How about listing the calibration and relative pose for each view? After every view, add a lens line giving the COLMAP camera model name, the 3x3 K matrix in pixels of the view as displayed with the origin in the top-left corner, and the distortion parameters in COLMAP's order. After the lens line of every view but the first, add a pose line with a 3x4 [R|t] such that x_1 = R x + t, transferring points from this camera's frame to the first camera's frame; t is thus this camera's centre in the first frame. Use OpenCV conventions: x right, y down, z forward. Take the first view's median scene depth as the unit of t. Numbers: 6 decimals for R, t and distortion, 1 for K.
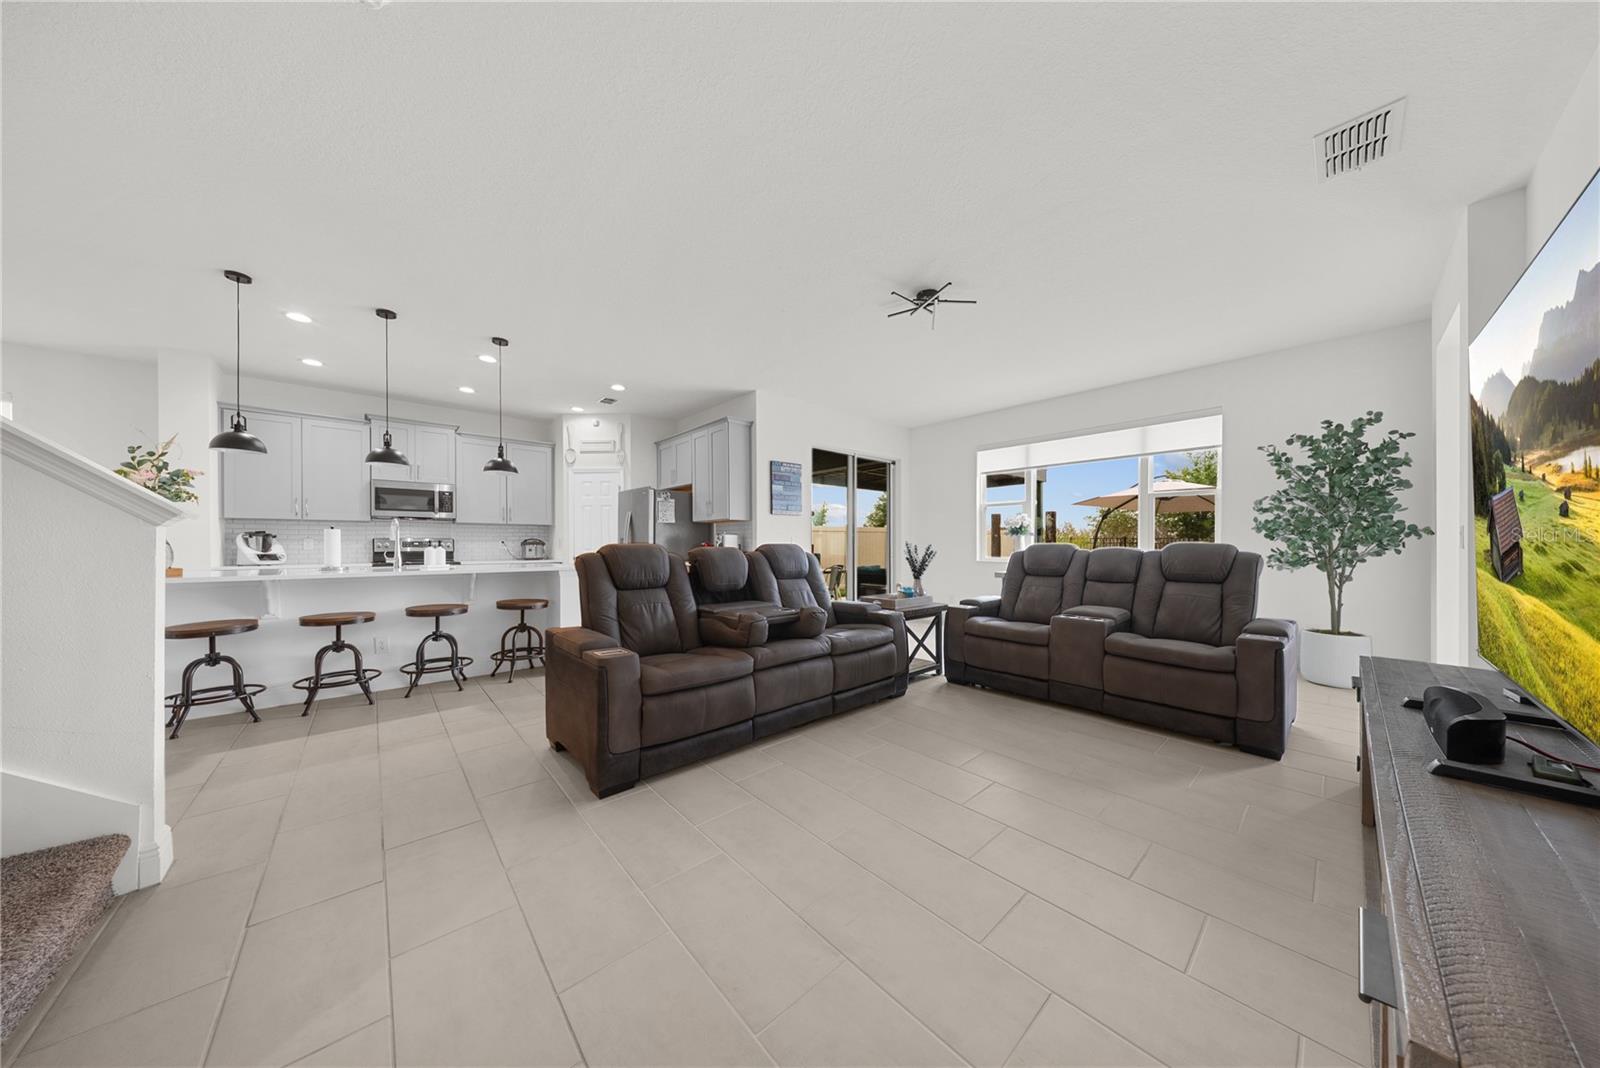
lens RADIAL K [[476.8, 0, 802.9], [0, 476.8, 545.8], [0, 0, 1]] dist [-0.000289, -0.001252]
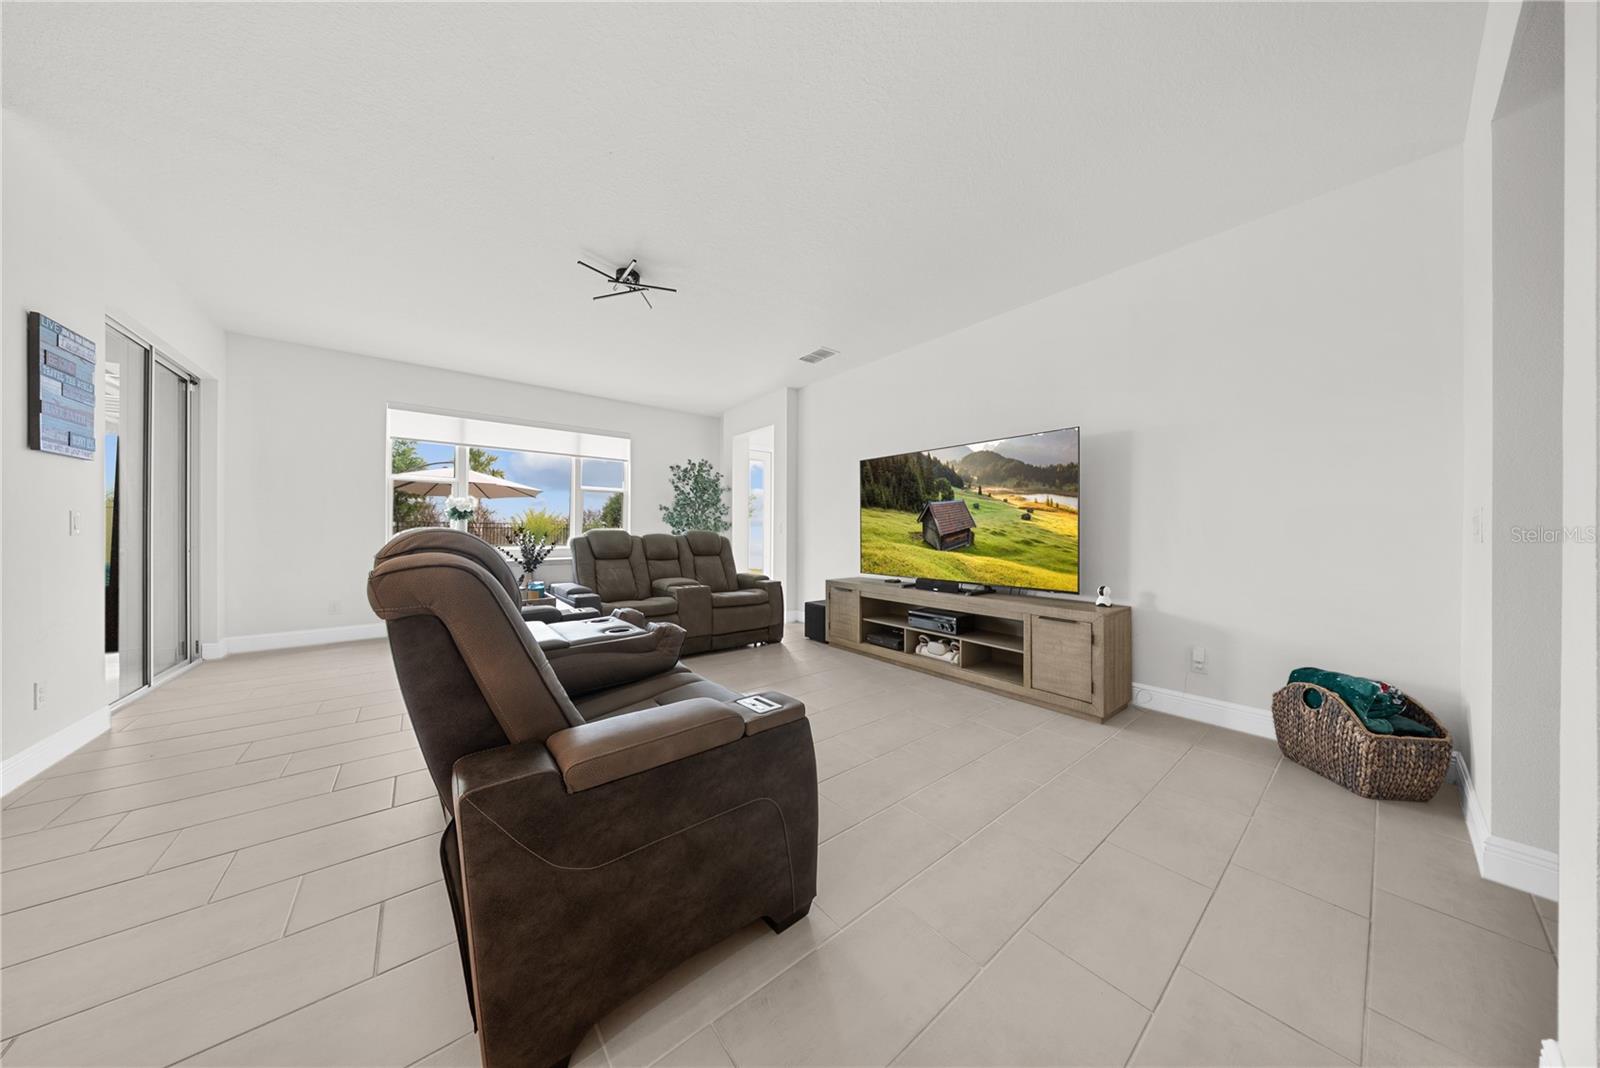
lens RADIAL K [[476.8, 0, 795.3], [0, 476.8, 520.7], [0, 0, 1]] dist [-0.000289, -0.001252]
pose [[0.083127, 0.028883, 0.996120, -0.402787], [-0.000034, 0.999580, -0.028981, 0.004351], [-0.996539, 0.002376, 0.083093, 0.338149]]
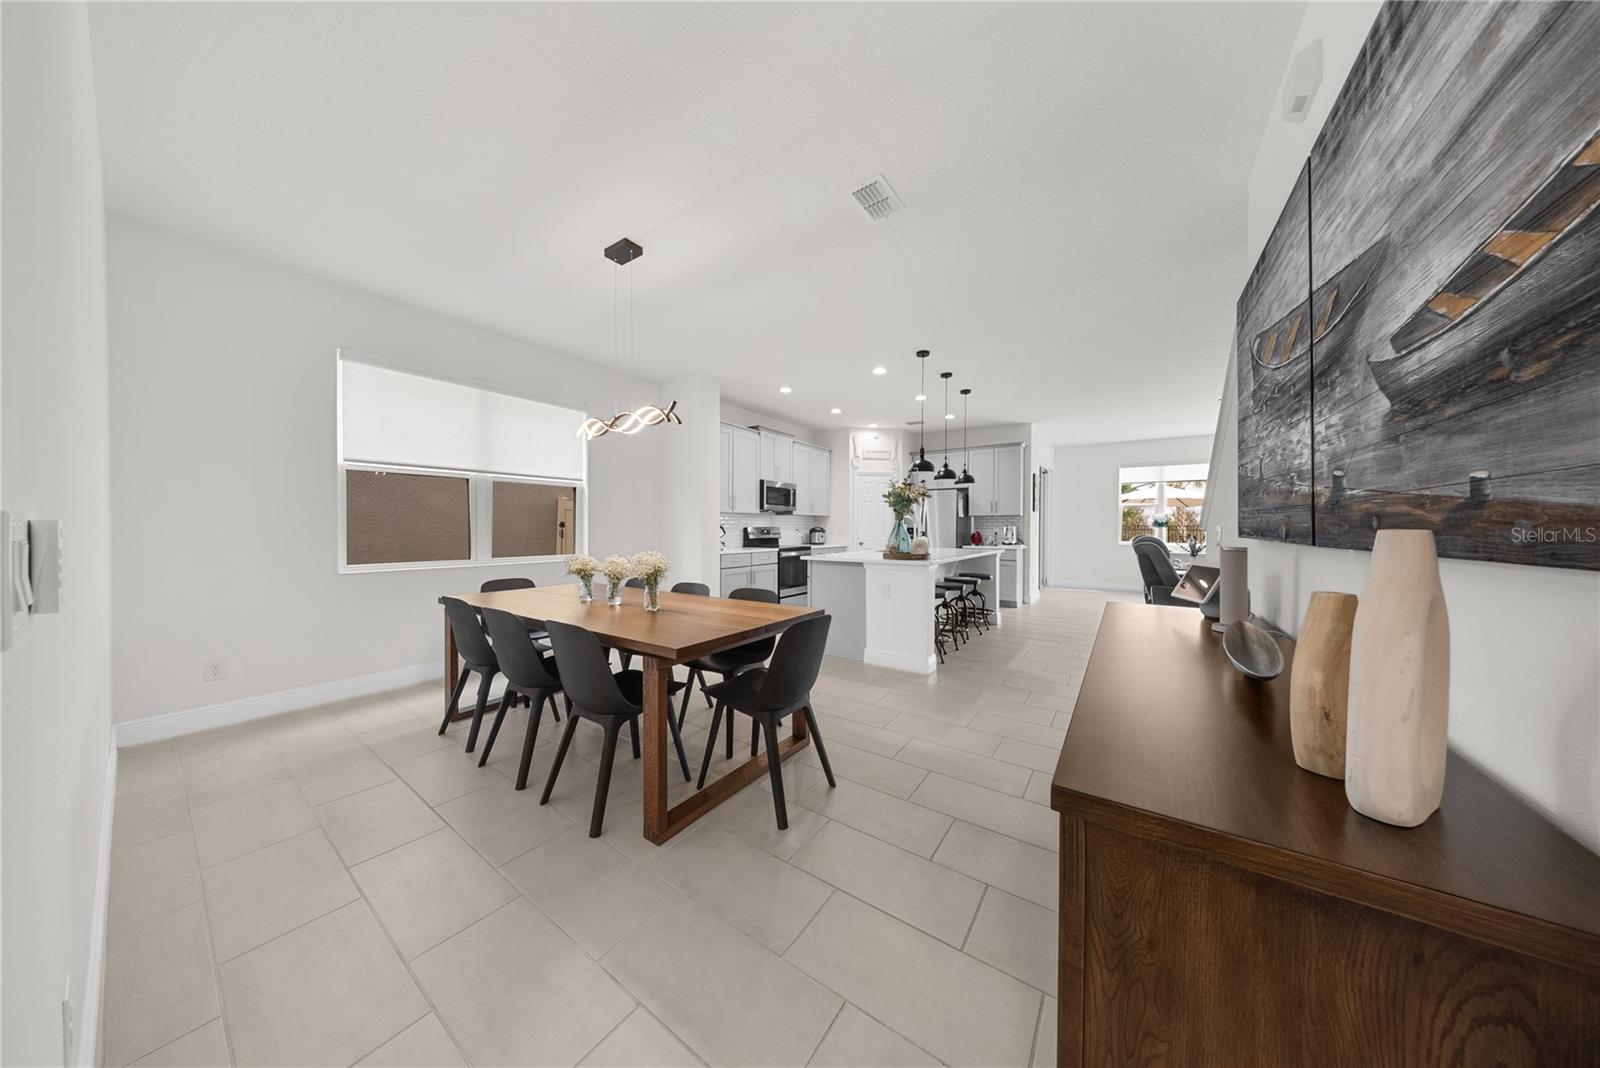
lens RADIAL K [[476.8, 0, 792.4], [0, 476.8, 533.5], [0, 0, 1]] dist [-0.000289, -0.001252]
pose [[0.978730, 0.005852, 0.205069, -1.032876], [-0.008160, 0.999913, 0.010412, -0.012603], [-0.204990, -0.011864, 0.978692, -0.217421]]
